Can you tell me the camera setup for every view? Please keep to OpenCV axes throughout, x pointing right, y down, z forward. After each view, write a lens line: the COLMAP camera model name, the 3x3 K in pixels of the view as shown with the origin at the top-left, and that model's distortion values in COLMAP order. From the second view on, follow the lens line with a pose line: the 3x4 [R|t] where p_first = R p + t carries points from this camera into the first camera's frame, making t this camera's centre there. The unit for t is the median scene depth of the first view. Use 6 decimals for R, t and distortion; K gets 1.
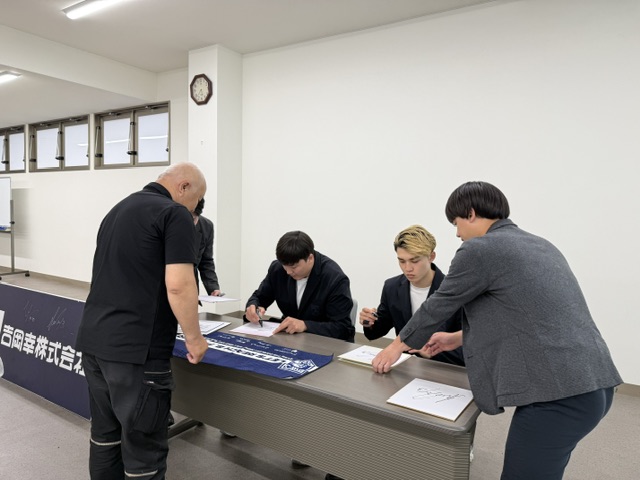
lens RADIAL K [[460.7, 0, 320.0], [0, 460.7, 240.0], [0, 0, 1]] dist [-0.000991, 0.000027]
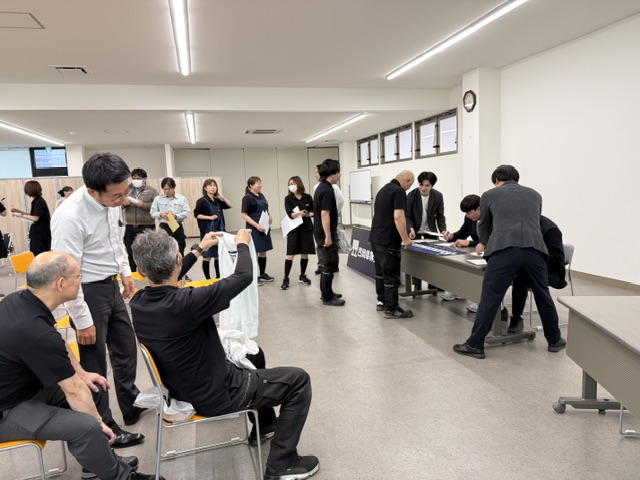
lens RADIAL K [[446.0, 0, 320.0], [0, 446.0, 240.0], [0, 0, 1]] dist [0.000942, 0.000290]
pose [[0.740348, 0.018295, -0.671975, 0.297120], [0.026335, 0.998073, 0.056188, 0.019173], [0.671708, -0.059295, 0.738440, -0.333531]]
